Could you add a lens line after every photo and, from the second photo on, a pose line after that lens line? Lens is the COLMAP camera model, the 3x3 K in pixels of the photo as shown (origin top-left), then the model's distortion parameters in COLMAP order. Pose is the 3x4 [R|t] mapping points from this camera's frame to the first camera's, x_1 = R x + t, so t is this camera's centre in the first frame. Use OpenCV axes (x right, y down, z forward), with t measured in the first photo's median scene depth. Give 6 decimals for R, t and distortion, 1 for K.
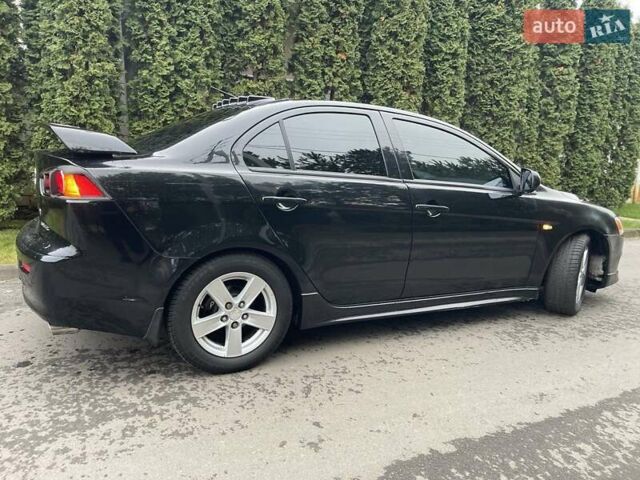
lens RADIAL K [[478.1, 0, 318.5], [0, 478.1, 237.1], [0, 0, 1]] dist [0.071463, -0.102740]
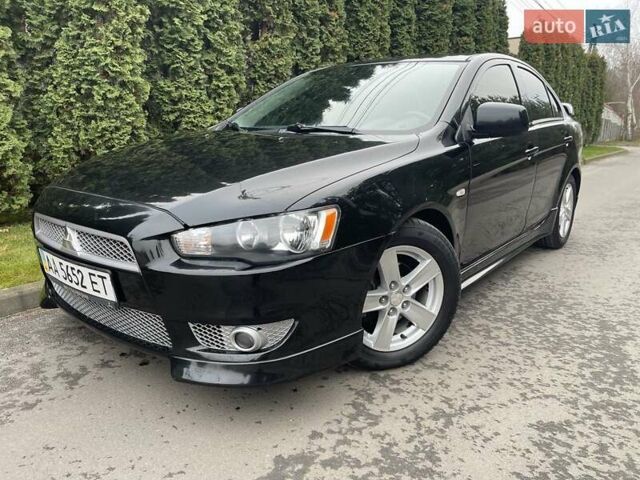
lens RADIAL K [[478.2, 0, 320.0], [0, 478.2, 240.0], [0, 0, 1]] dist [0.069862, -0.096140]
pose [[0.906162, -0.127488, 0.403258, -0.504930], [0.100724, 0.991104, 0.086995, -0.008071], [-0.410761, -0.038214, 0.910942, 0.105313]]
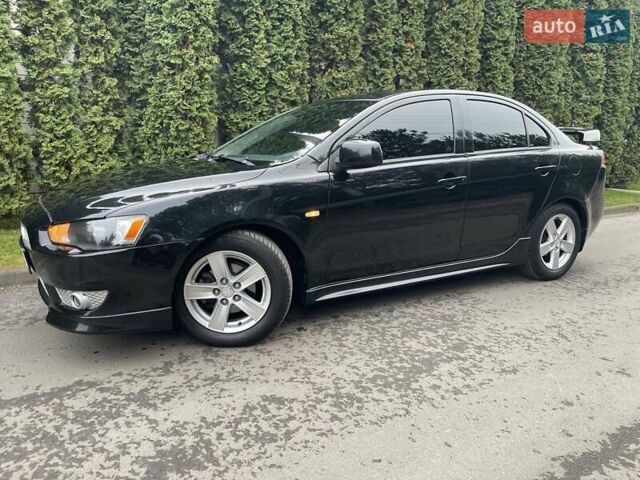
lens RADIAL K [[478.2, 0, 320.0], [0, 478.2, 240.0], [0, 0, 1]] dist [0.069862, -0.096140]
pose [[0.996742, -0.044212, 0.067452, -0.273427], [0.042530, 0.998753, 0.026164, 0.012043], [-0.068525, -0.023210, 0.997379, -0.048056]]
